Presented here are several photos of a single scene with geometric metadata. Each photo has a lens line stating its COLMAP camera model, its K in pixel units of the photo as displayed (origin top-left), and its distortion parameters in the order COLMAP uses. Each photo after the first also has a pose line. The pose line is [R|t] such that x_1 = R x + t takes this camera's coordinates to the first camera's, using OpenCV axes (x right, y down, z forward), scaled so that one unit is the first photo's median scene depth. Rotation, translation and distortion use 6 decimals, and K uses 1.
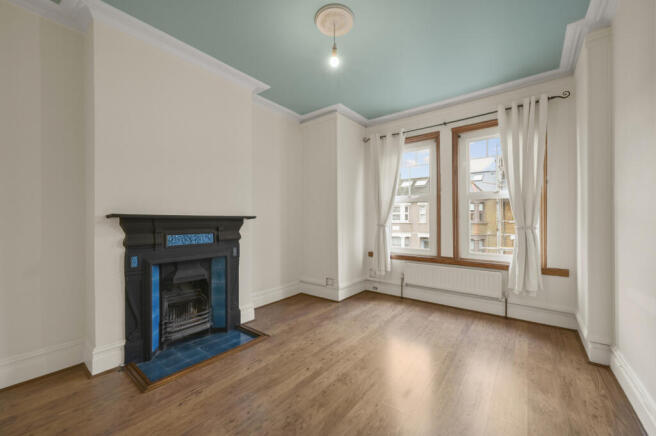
lens RADIAL K [[258.4, 0, 333.7], [0, 258.4, 220.3], [0, 0, 1]] dist [0.001285, 0.000440]
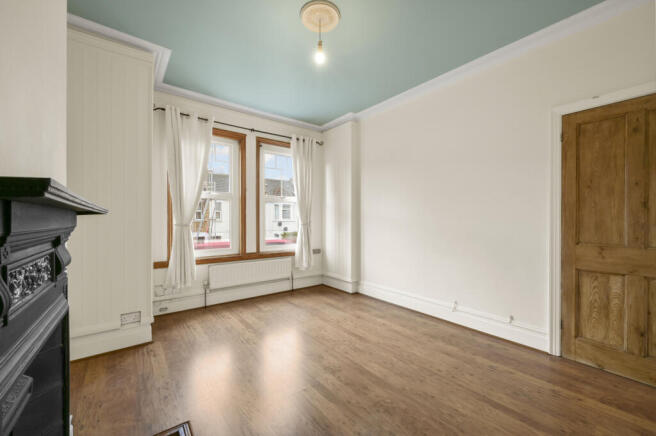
lens RADIAL K [[258.4, 0, 333.8], [0, 258.4, 217.0], [0, 0, 1]] dist [0.001285, 0.000440]
pose [[0.244168, 0.009699, 0.969685, -0.573110], [0.000679, 0.999948, -0.010172, 0.003541], [-0.969733, 0.003142, 0.244148, 0.432243]]
